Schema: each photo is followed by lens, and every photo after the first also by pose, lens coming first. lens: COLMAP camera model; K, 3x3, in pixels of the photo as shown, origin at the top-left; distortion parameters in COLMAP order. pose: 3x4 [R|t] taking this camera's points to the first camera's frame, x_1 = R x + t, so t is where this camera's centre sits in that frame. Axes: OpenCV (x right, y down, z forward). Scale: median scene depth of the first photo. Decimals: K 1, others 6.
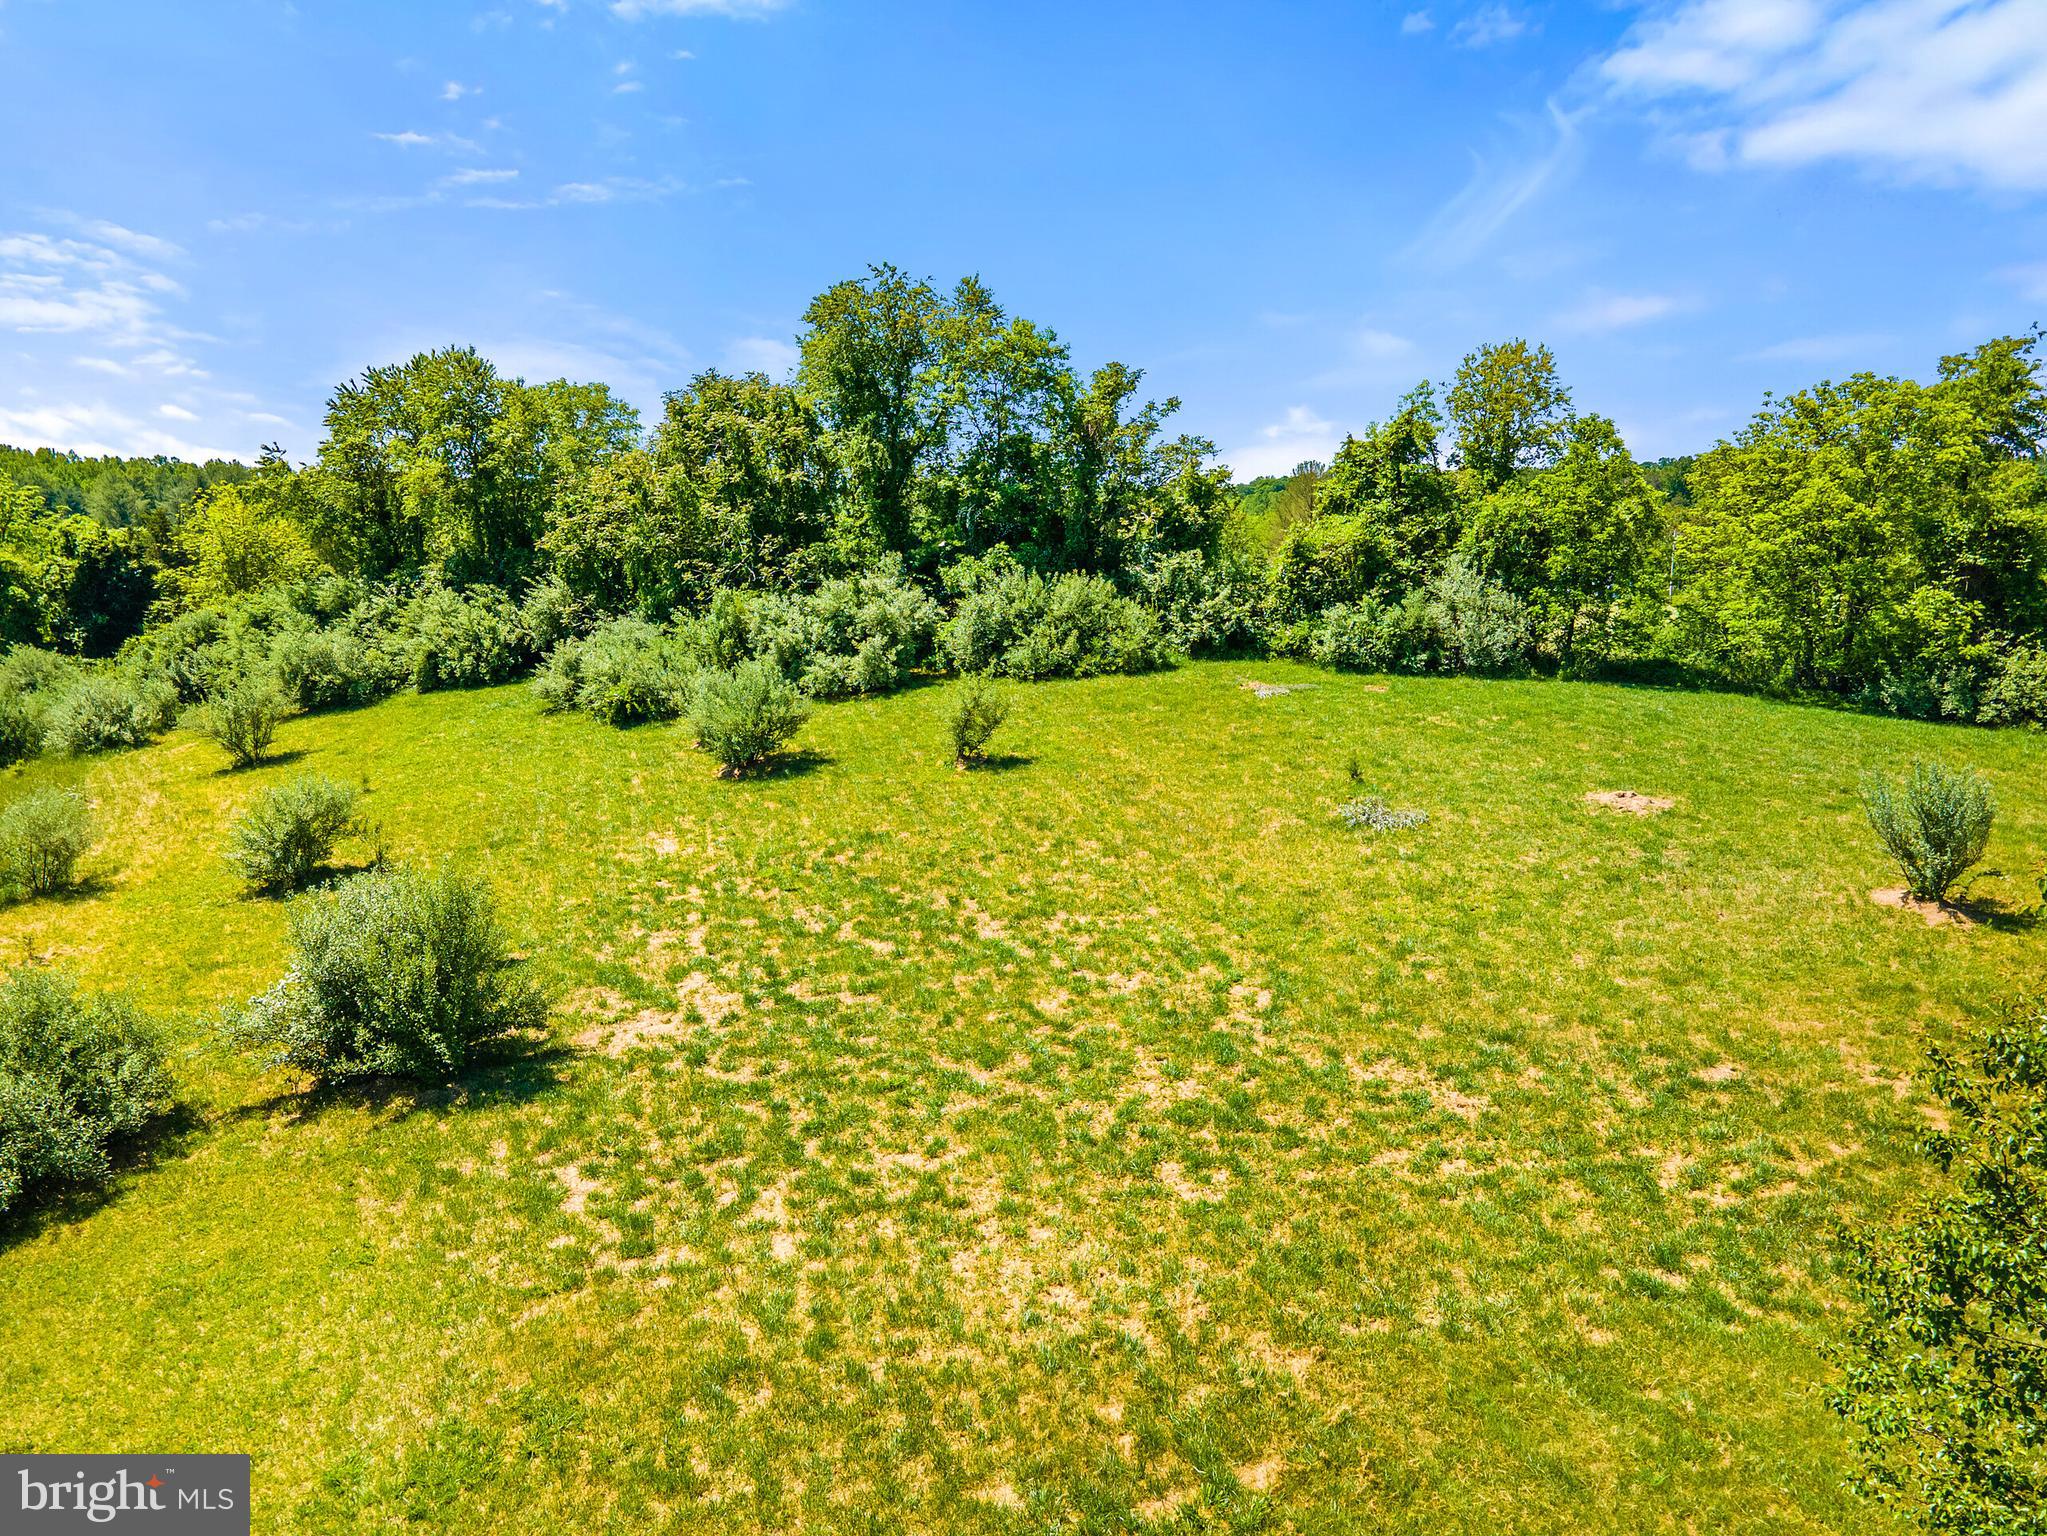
lens RADIAL K [[1499.2, 0, 1037.8], [0, 1499.2, 761.3], [0, 0, 1]] dist [0.046375, 0.002443]
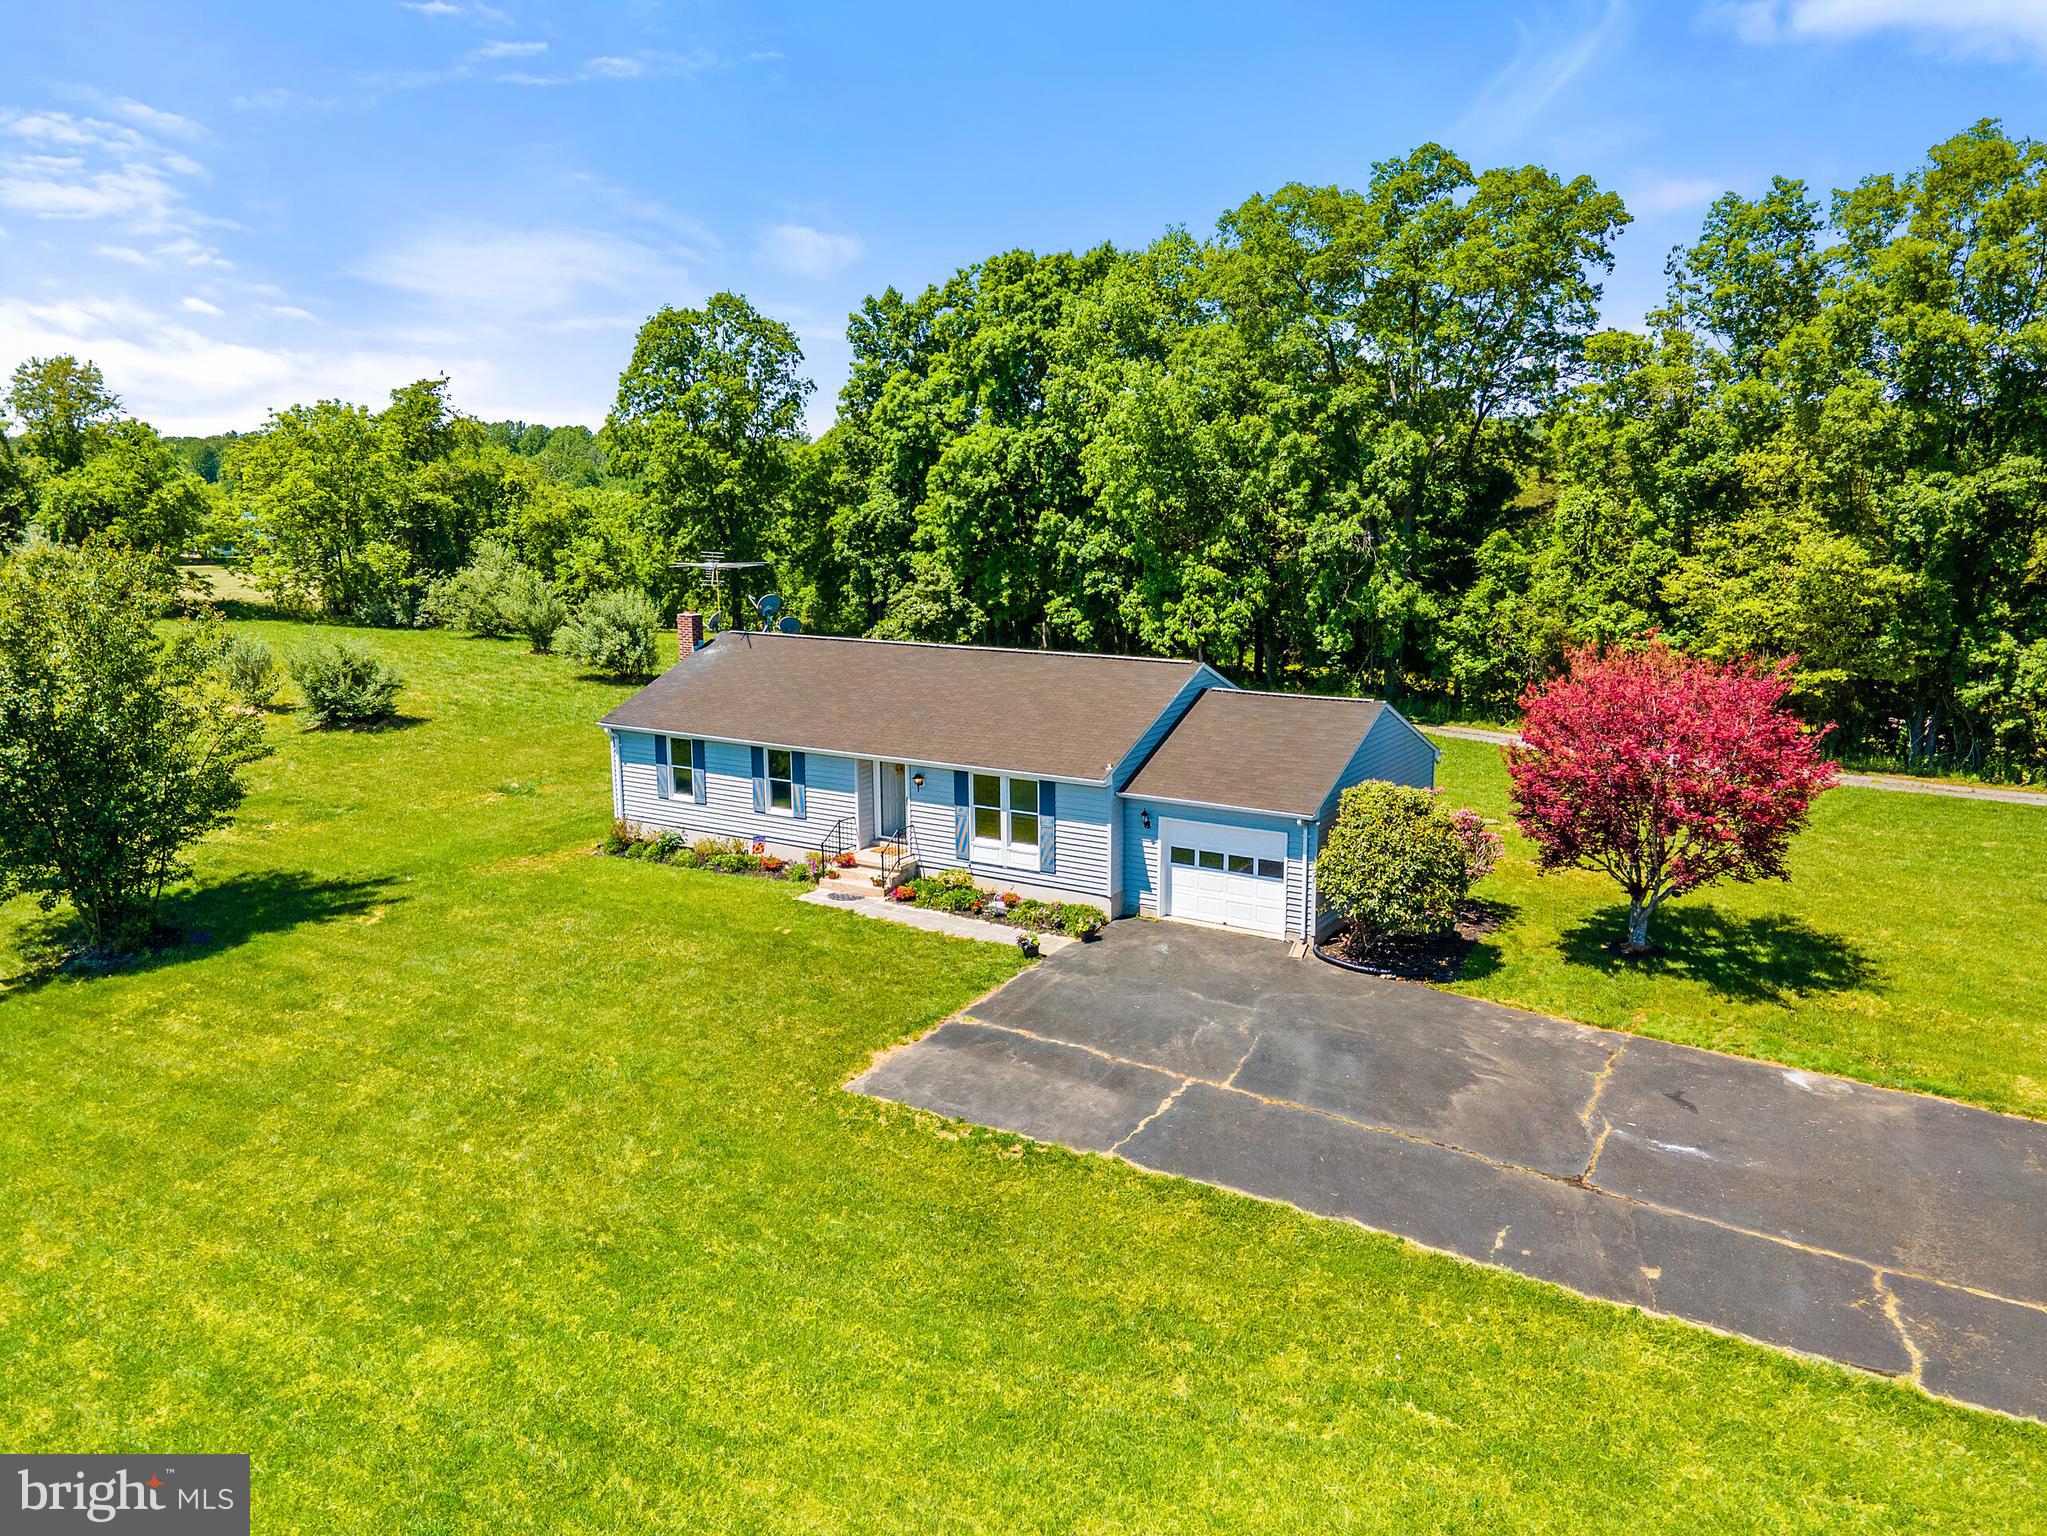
lens RADIAL K [[1499.2, 0, 1027.0], [0, 1499.2, 787.6], [0, 0, 1]] dist [0.046375, 0.002443]
pose [[0.741489, -0.140907, 0.656002, 0.020636], [0.115441, 0.989912, 0.082146, 0.071847], [-0.660960, 0.014819, 0.750275, -0.516213]]
